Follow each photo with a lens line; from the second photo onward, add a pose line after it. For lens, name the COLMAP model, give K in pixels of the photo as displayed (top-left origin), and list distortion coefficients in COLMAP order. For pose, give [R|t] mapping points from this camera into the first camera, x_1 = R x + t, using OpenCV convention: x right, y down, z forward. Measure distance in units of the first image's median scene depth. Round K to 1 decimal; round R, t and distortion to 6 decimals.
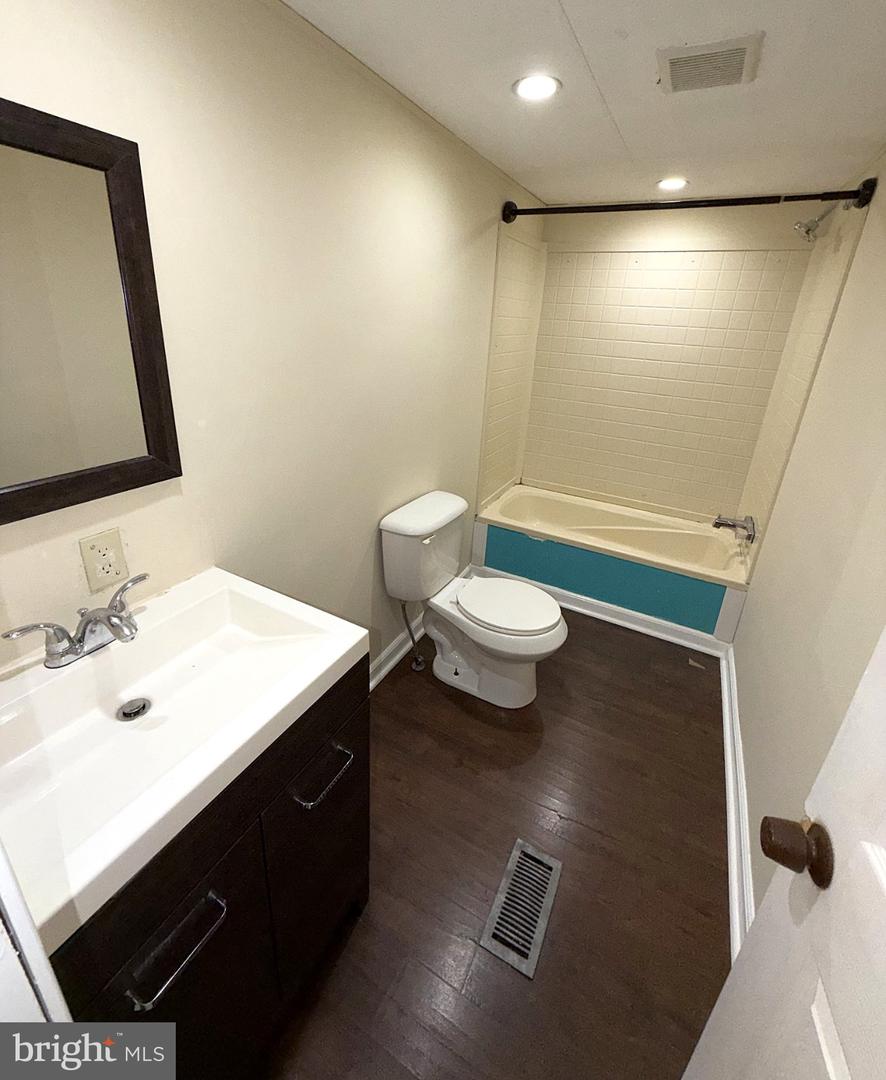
lens RADIAL K [[491.6, 0, 443.2], [0, 491.6, 506.6], [0, 0, 1]] dist [0.001092, 0.000127]
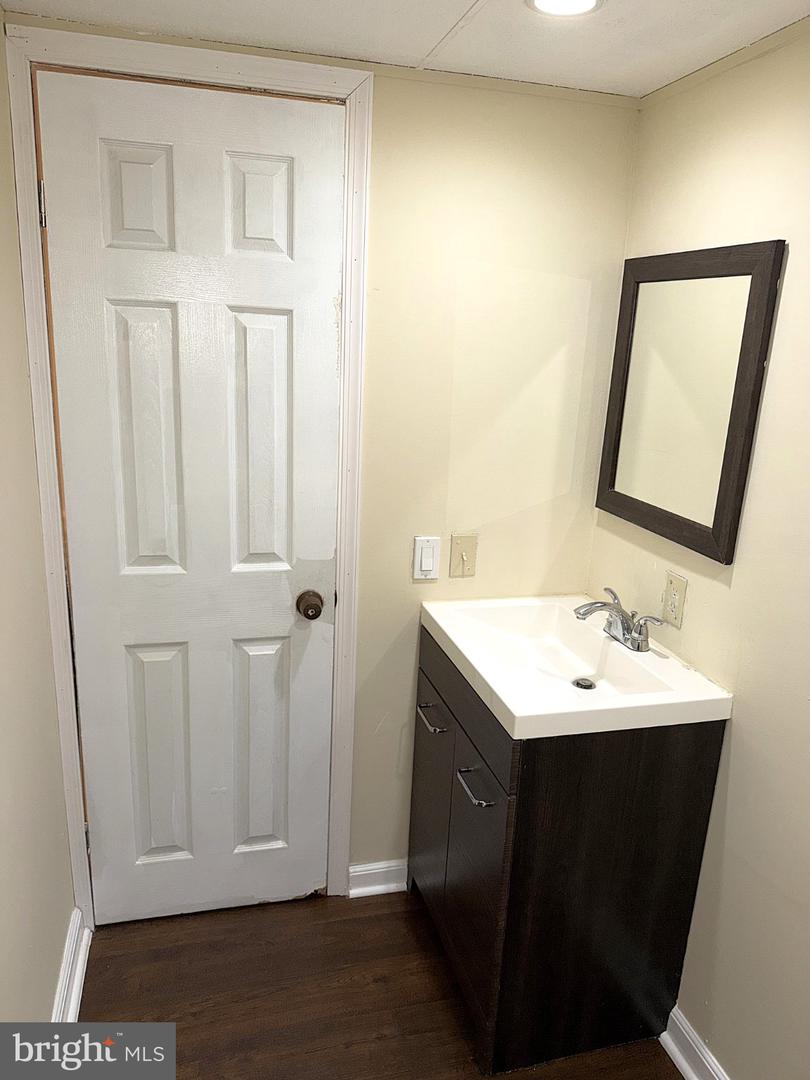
lens RADIAL K [[759.6, 0, 405.0], [0, 759.6, 540.0], [0, 0, 1]] dist [0.089858, -0.127360]
pose [[-0.731461, 0.080310, -0.677137, 0.937682], [-0.336511, 0.821177, 0.460901, -0.601221], [0.593064, 0.564995, -0.573634, 1.548654]]
